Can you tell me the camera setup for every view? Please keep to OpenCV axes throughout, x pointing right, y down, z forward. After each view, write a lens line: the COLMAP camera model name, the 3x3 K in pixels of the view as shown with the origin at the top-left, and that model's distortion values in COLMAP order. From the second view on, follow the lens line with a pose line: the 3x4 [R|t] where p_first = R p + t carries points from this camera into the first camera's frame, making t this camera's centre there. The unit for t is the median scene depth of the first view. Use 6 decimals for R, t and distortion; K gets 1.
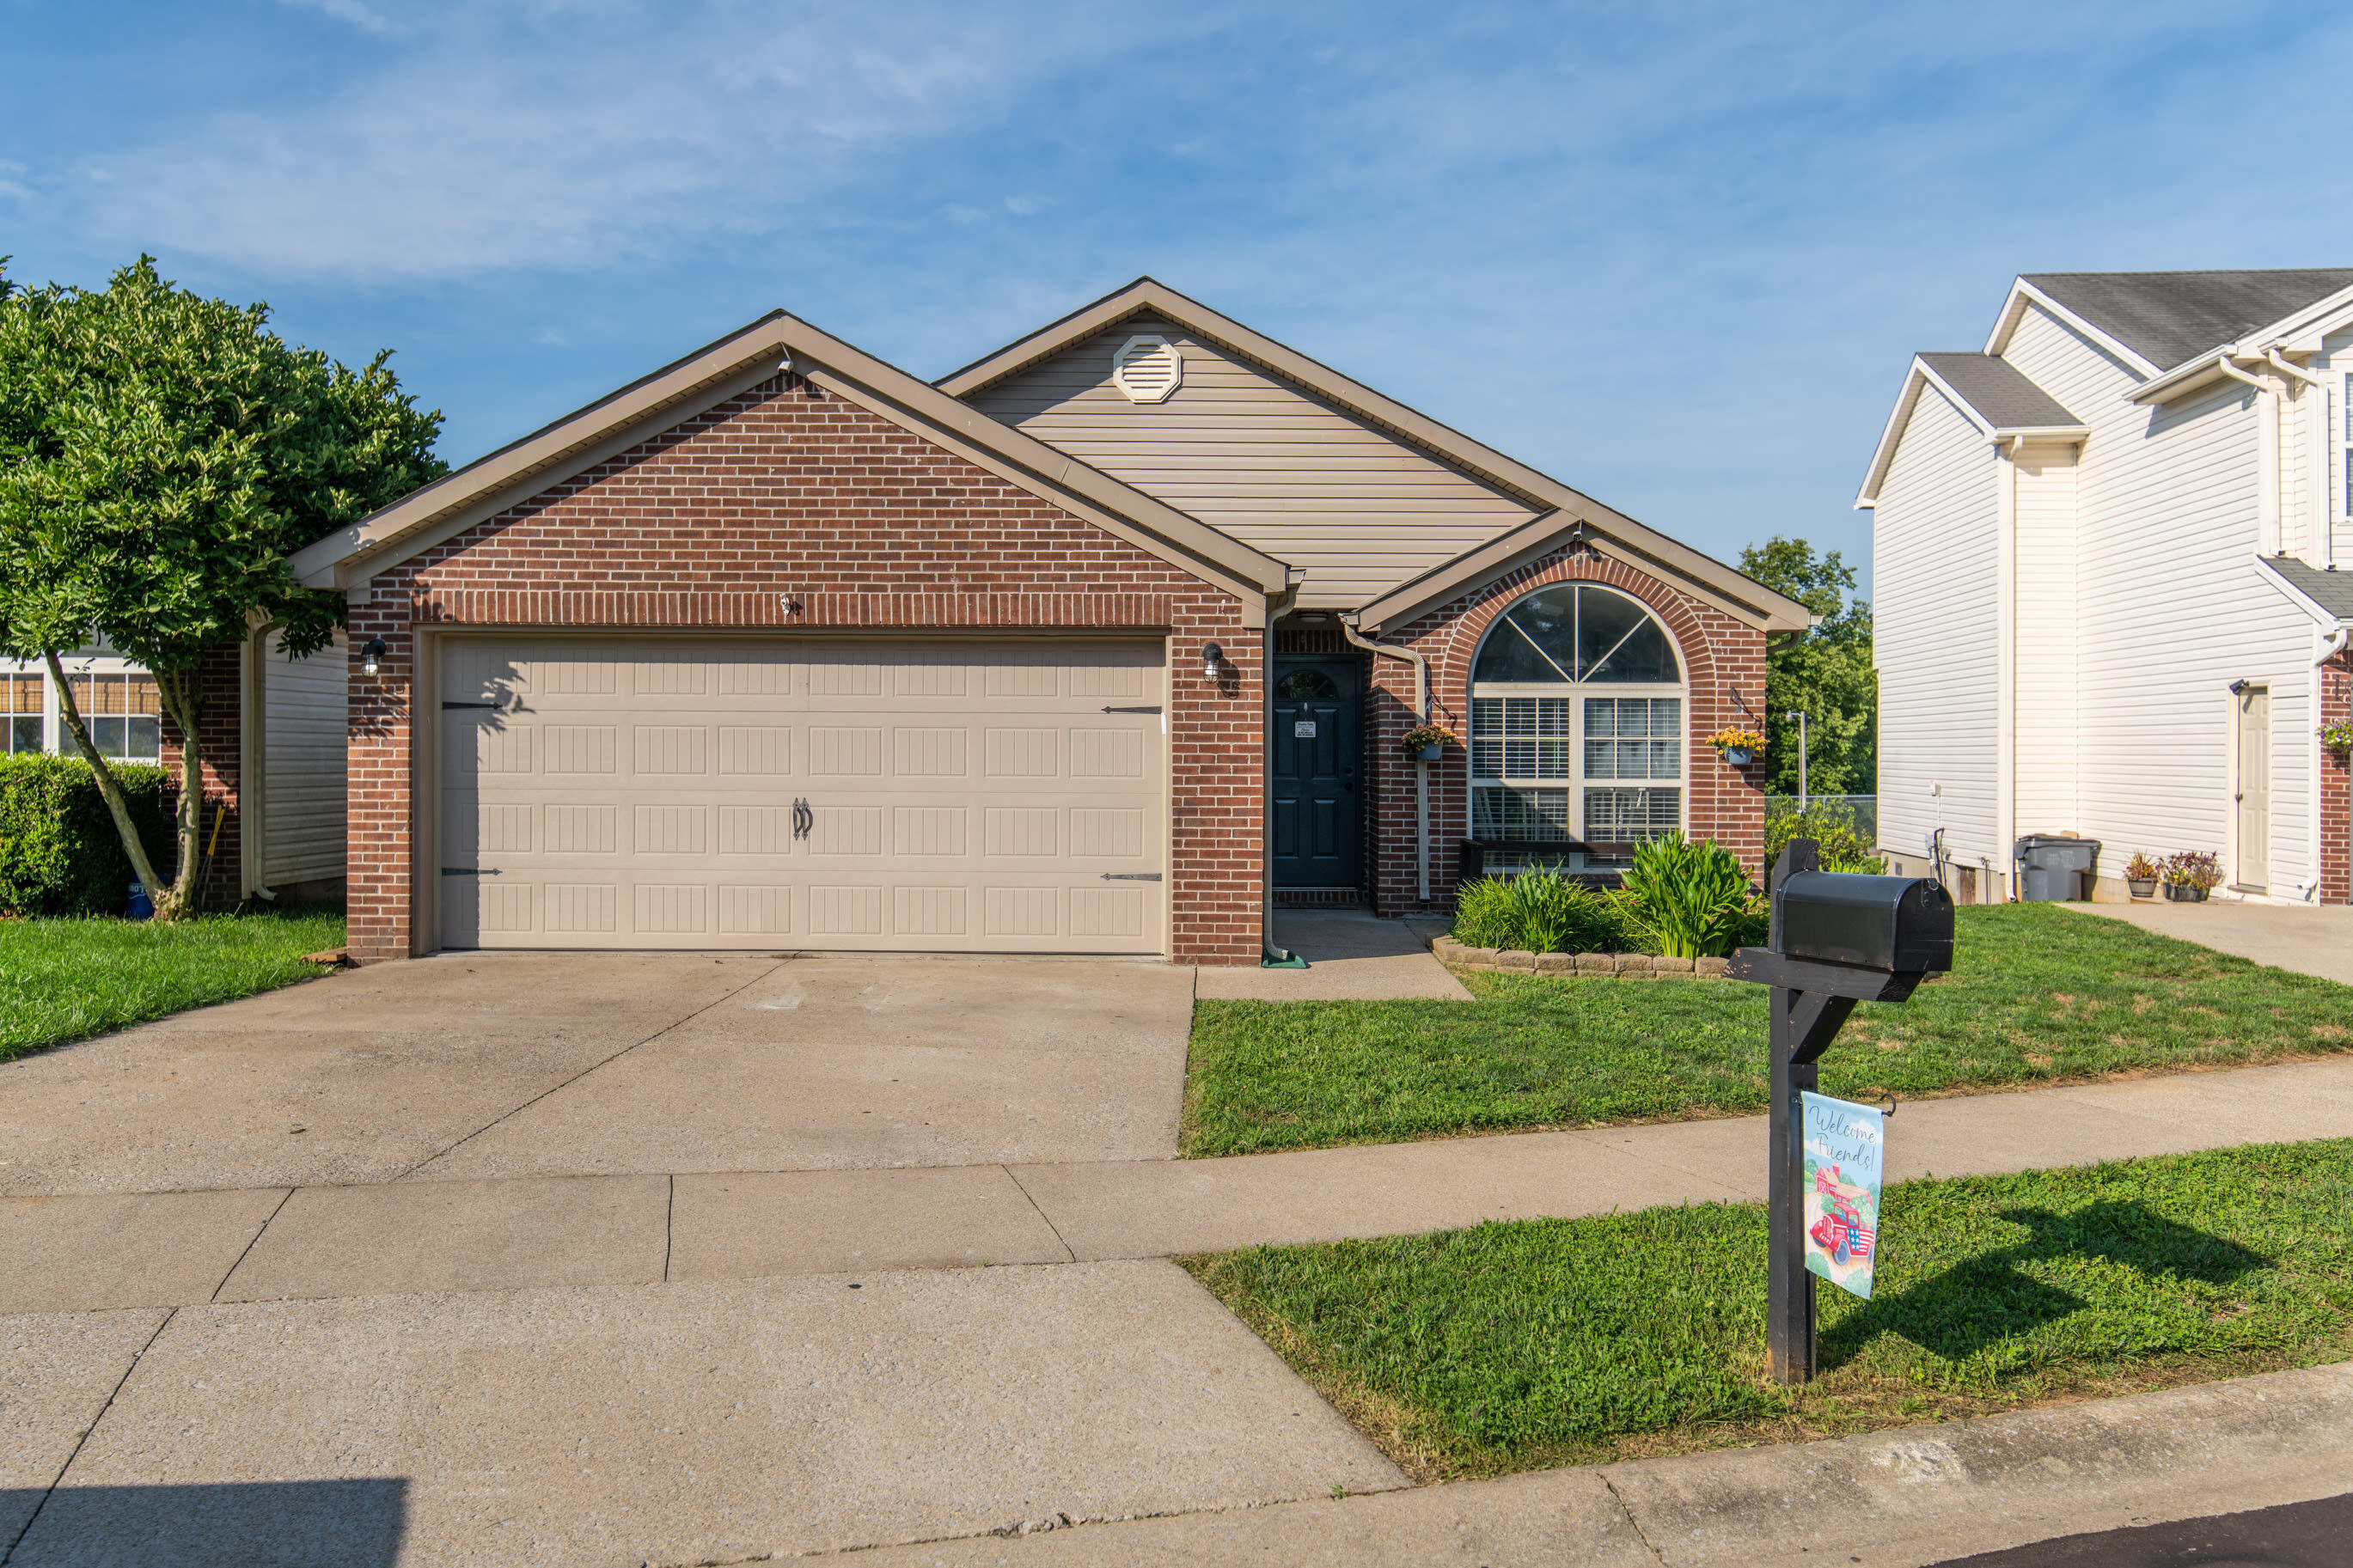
lens RADIAL K [[1965.5, 0, 1176.5], [0, 1965.5, 784.0], [0, 0, 1]] dist [0.003622, 0.005522]
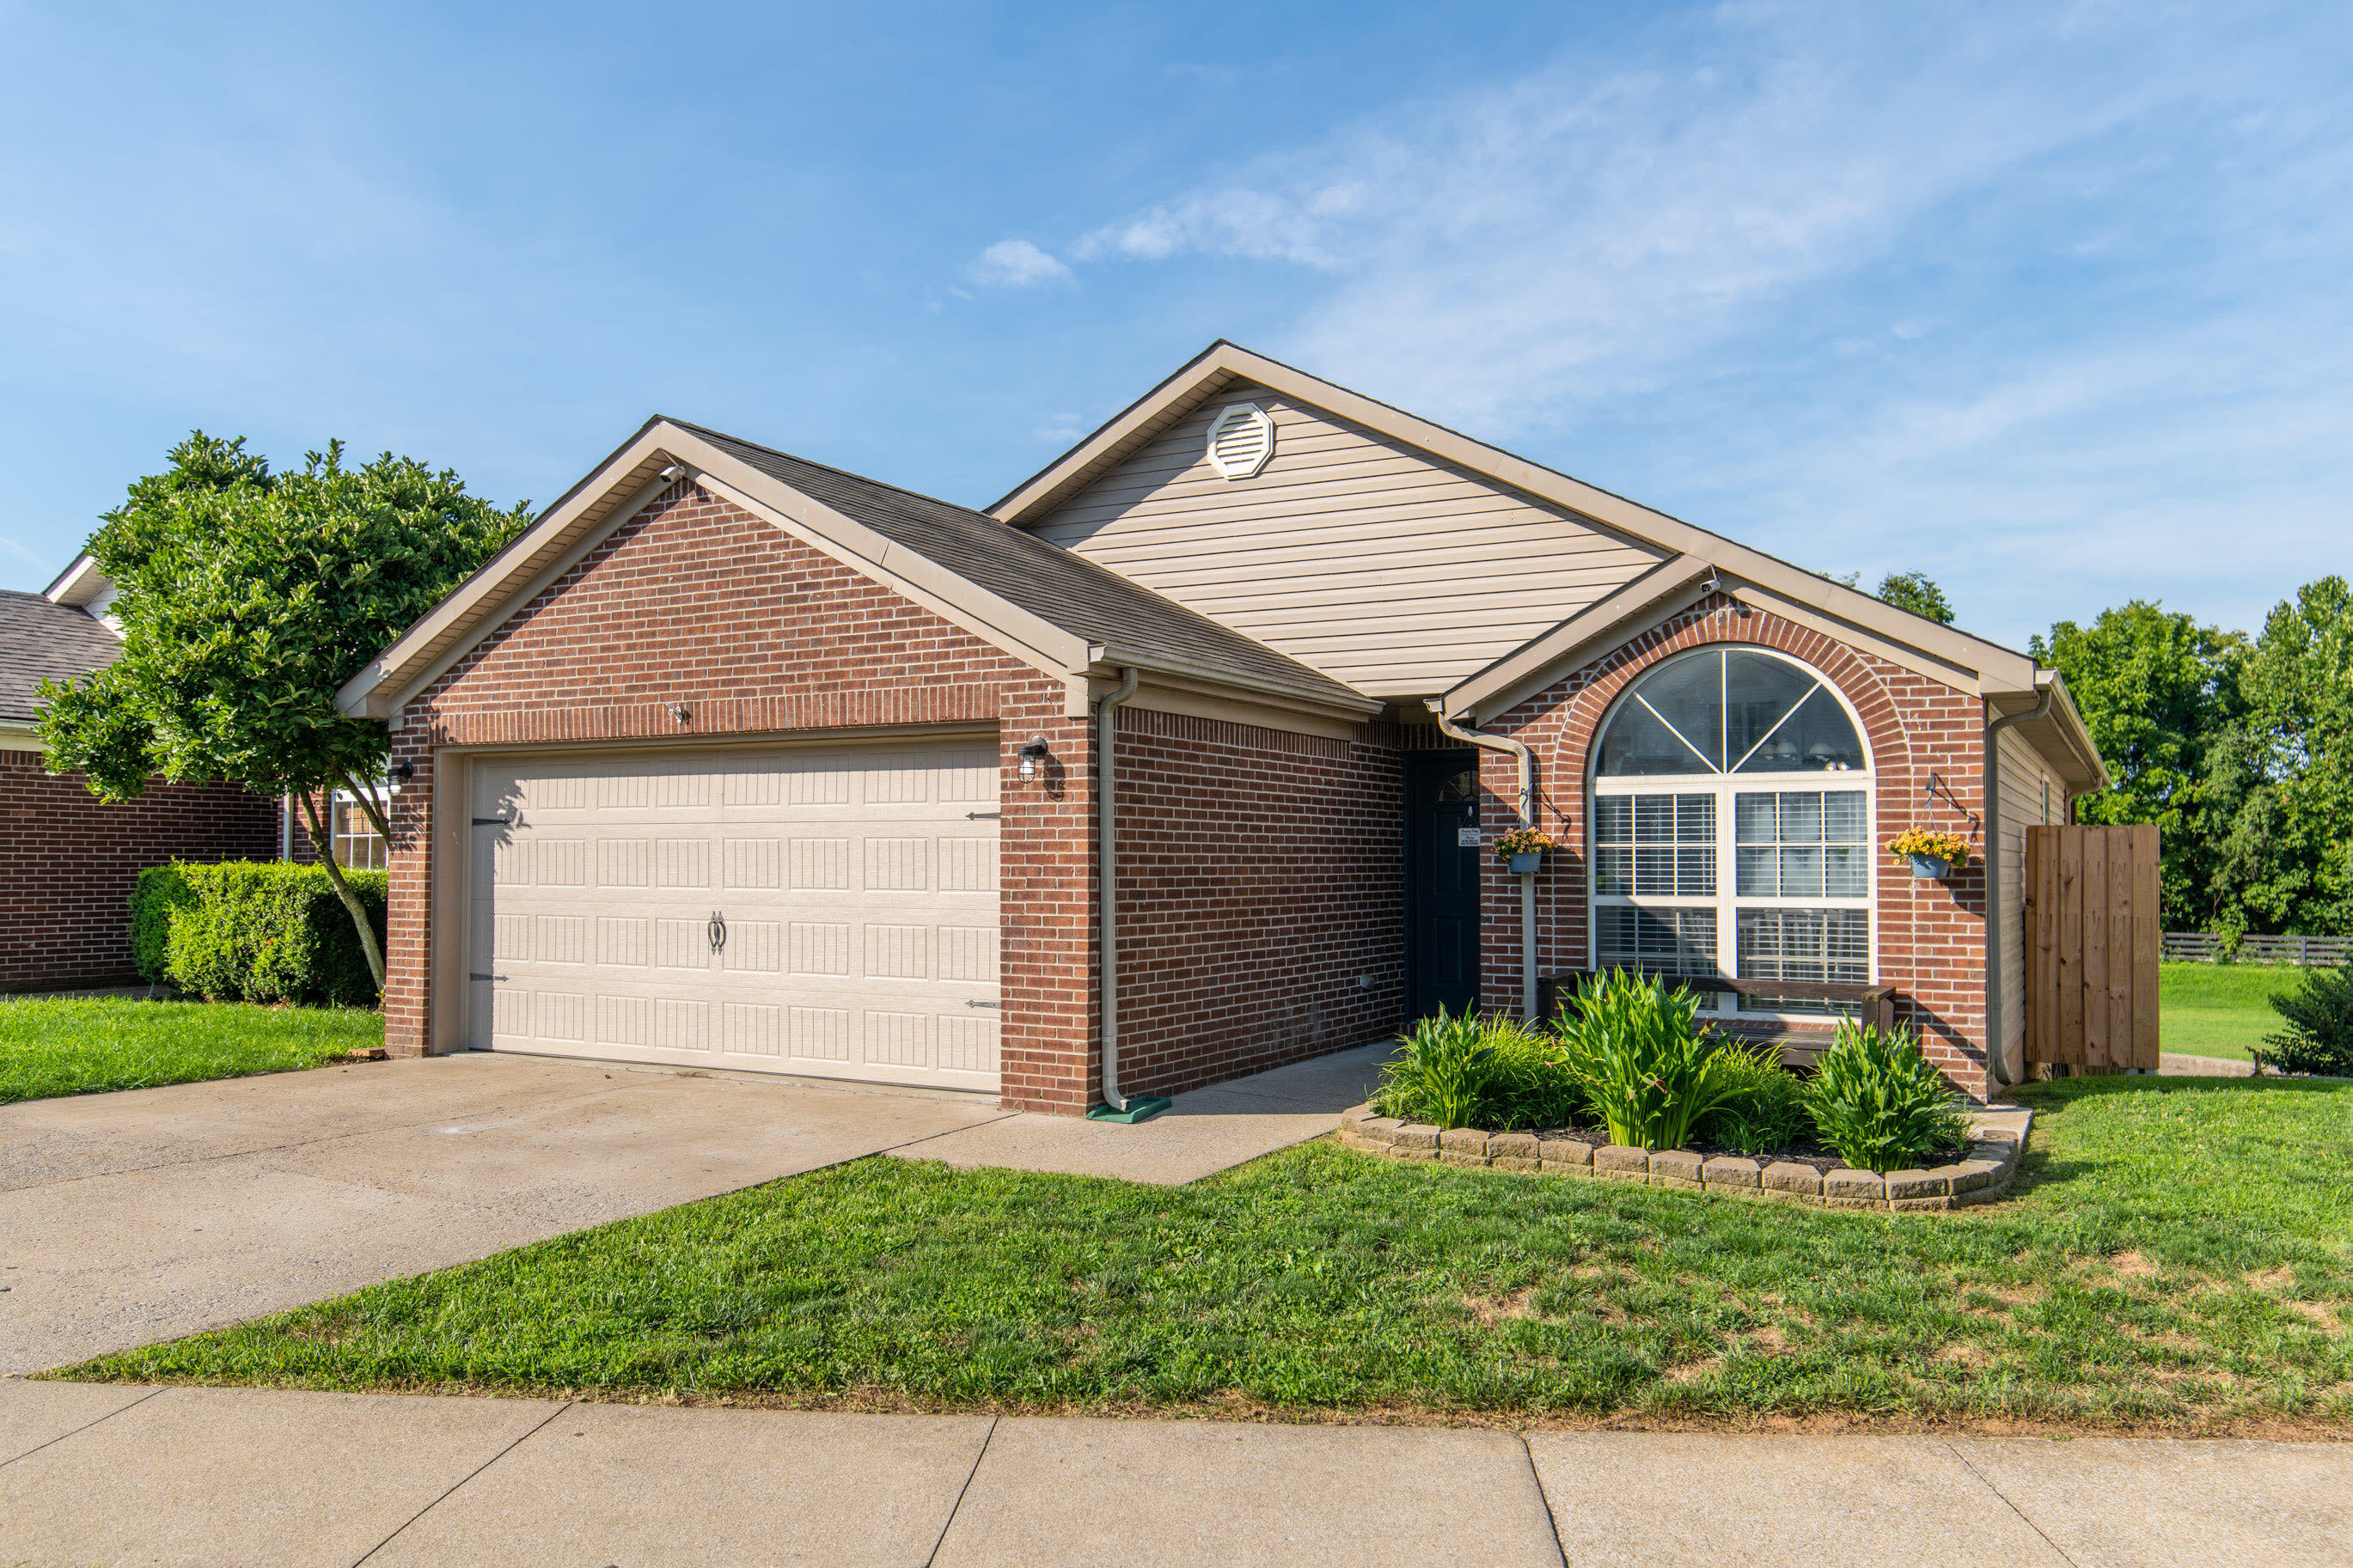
lens RADIAL K [[1762.8, 0, 1179.2], [0, 1762.8, 822.6], [0, 0, 1]] dist [0.004560, -0.007681]
pose [[0.873565, -0.013985, -0.486507, 0.360140], [-0.006014, 0.999201, -0.039521, -0.003104], [0.486670, 0.037451, 0.872783, 0.287581]]
